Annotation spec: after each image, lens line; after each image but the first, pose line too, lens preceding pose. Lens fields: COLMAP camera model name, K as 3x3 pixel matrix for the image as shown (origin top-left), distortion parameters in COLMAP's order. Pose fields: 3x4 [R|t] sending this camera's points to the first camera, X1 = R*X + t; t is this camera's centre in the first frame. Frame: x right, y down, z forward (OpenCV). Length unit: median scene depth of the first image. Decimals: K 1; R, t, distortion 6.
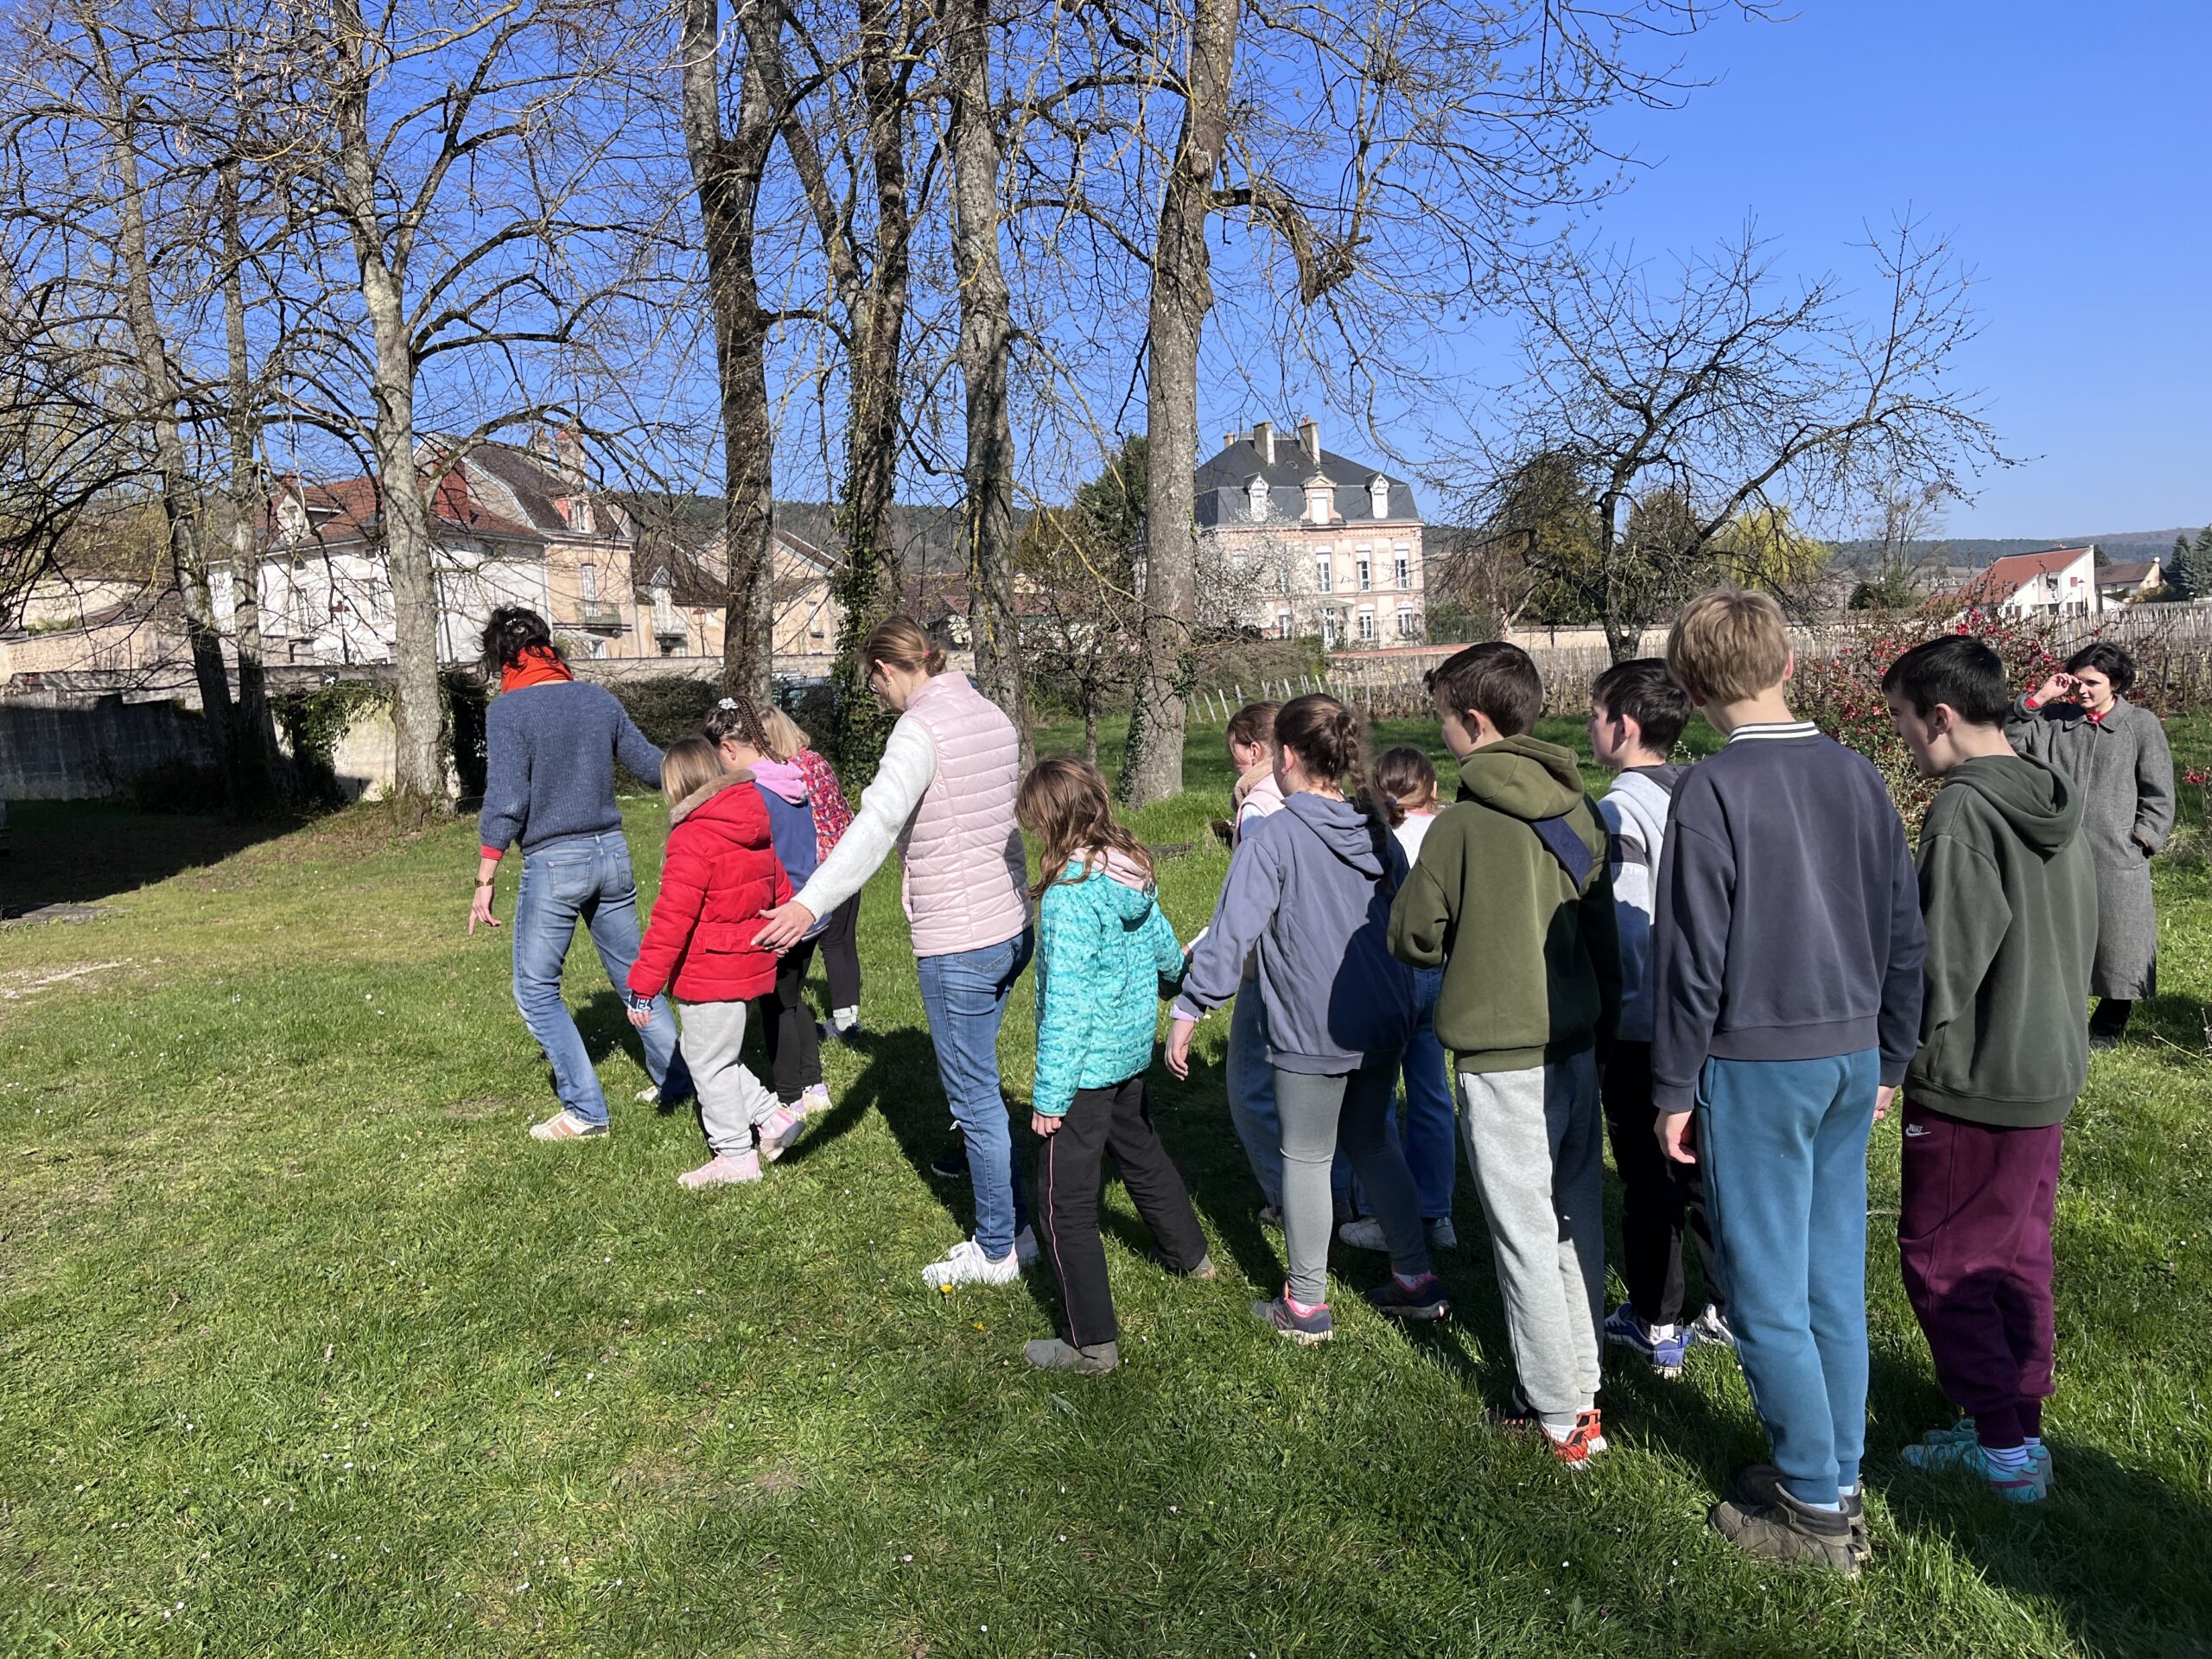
lens RADIAL K [[1701.5, 0, 1106.2], [0, 1701.5, 831.9], [0, 0, 1]] dist [0.027552, -0.013003]
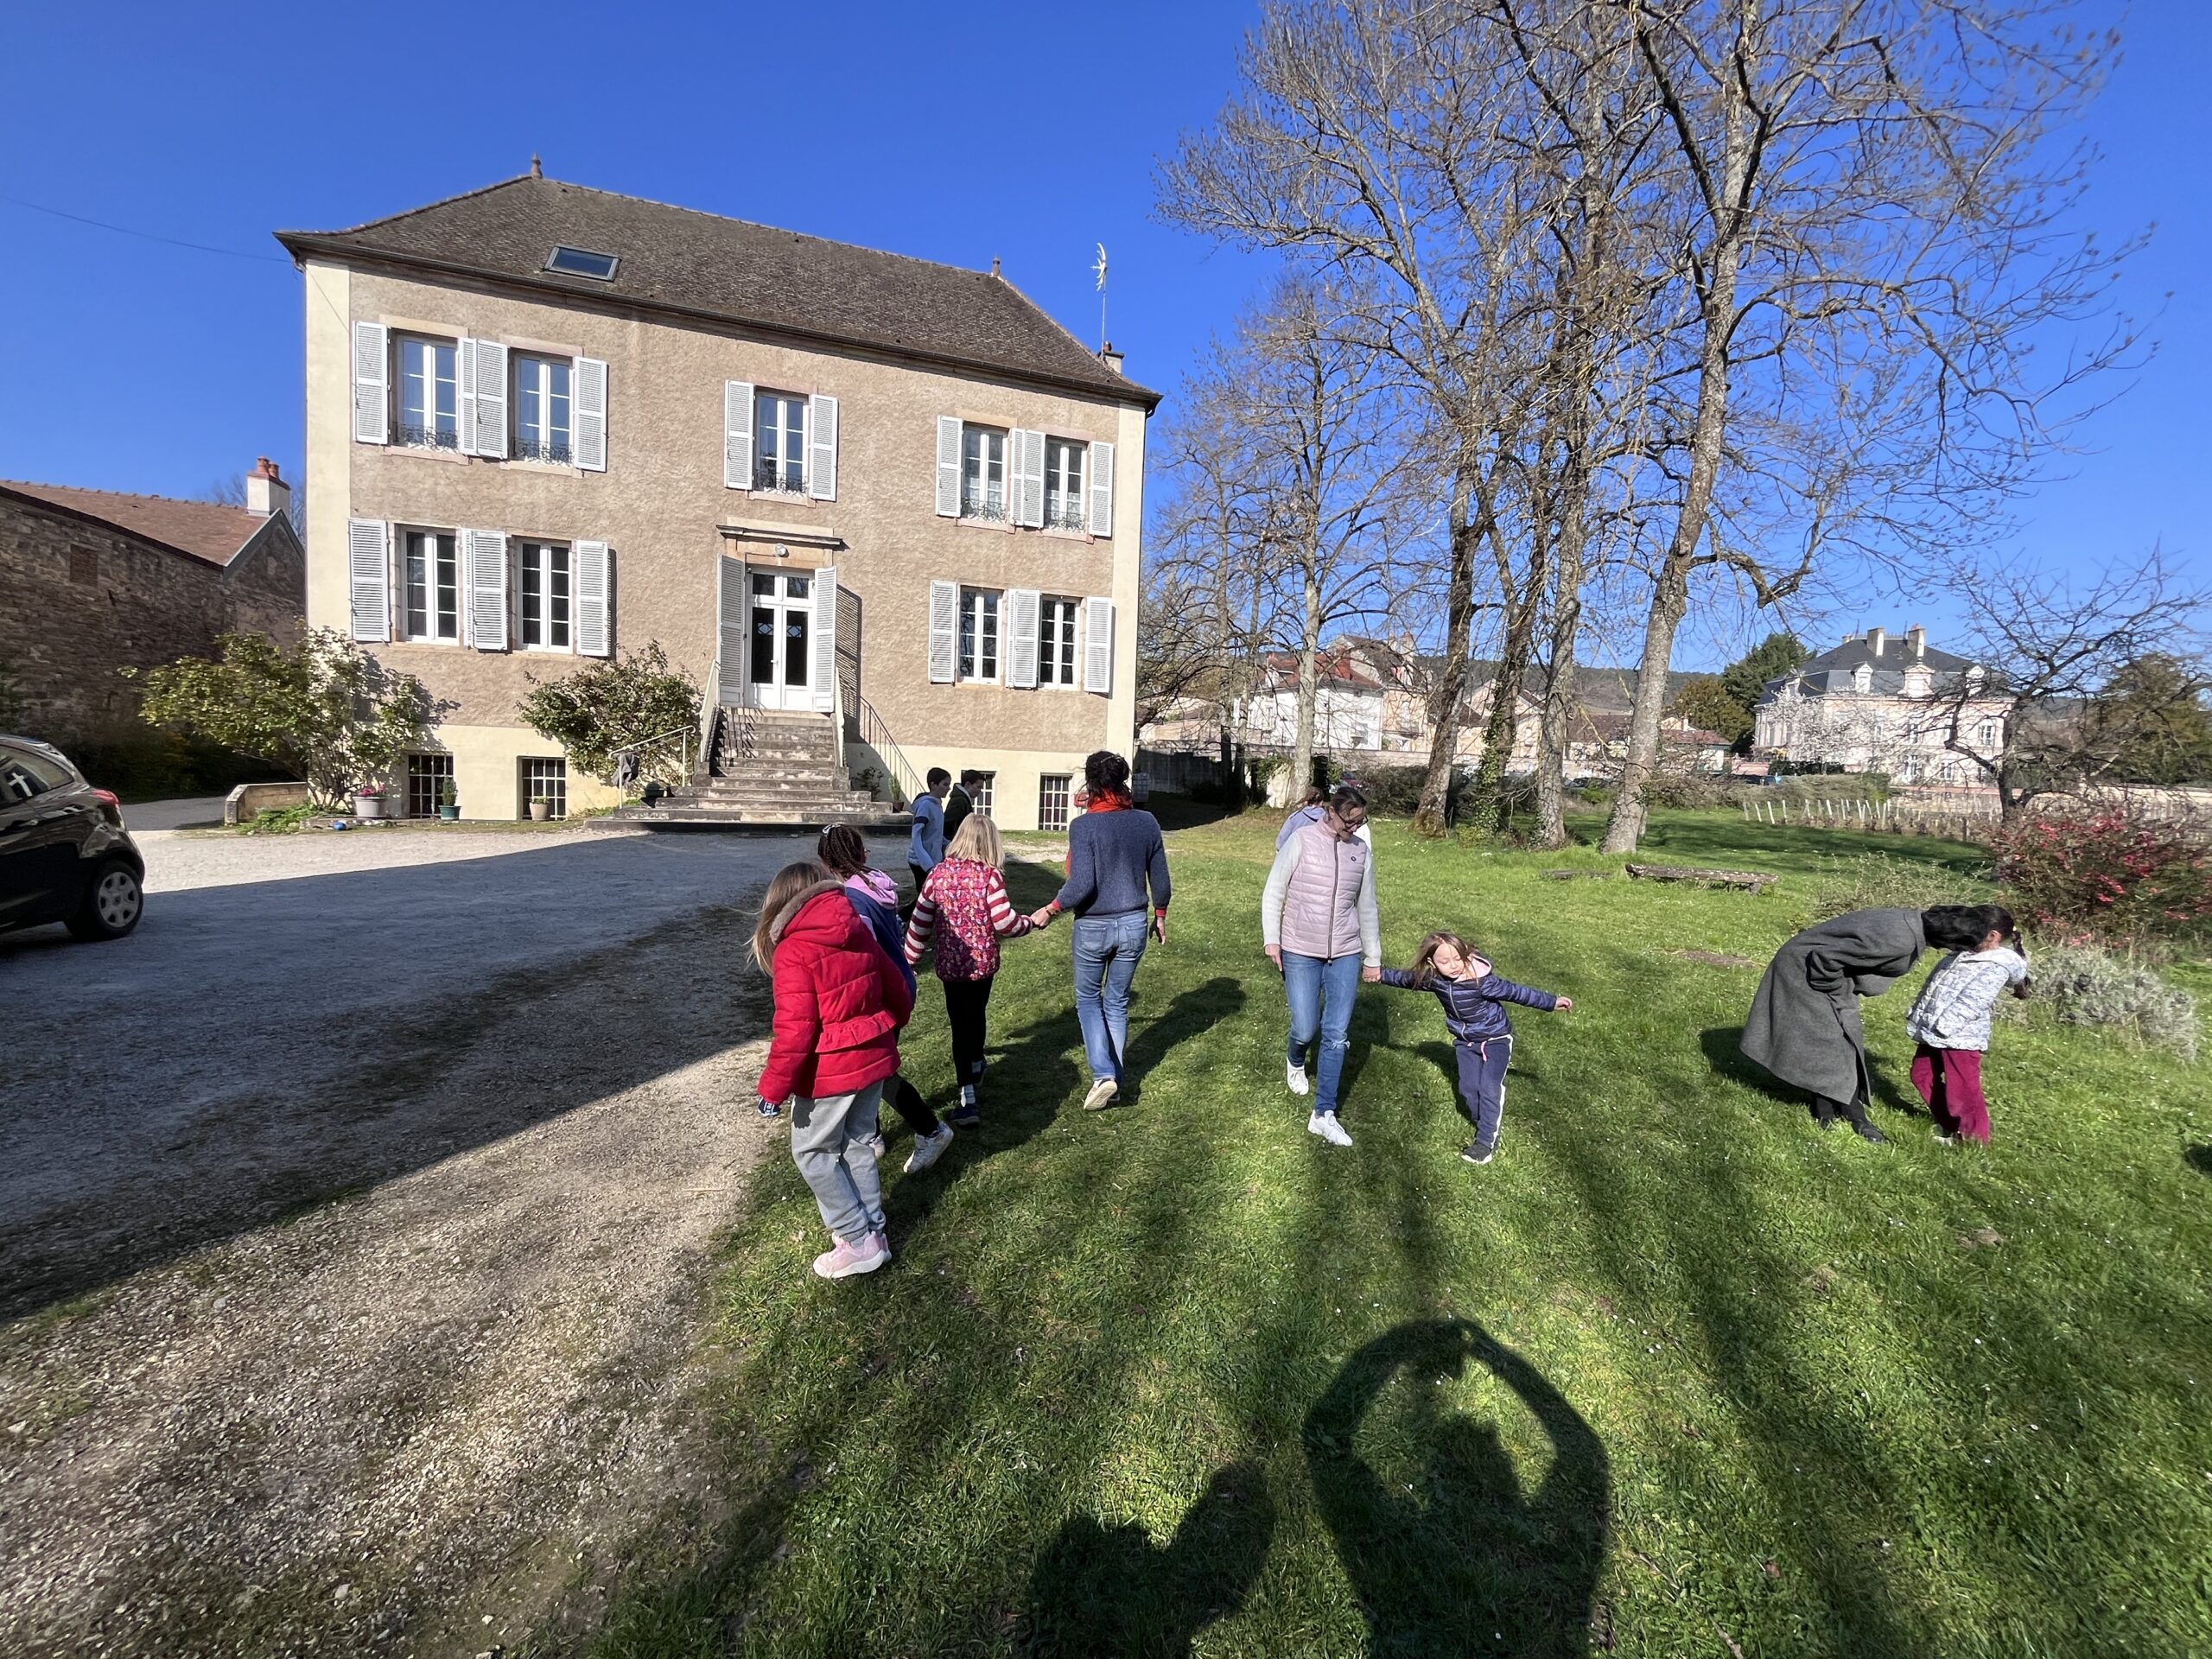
lens RADIAL K [[890.2, 0, 1106.1], [0, 890.2, 825.5], [0, 0, 1]] dist [0.000271, 0.000009]
pose [[0.812271, 0.131481, -0.568268, 0.067434], [-0.138110, 0.989912, 0.031625, 0.000429], [0.566693, 0.052796, 0.822236, -0.120766]]
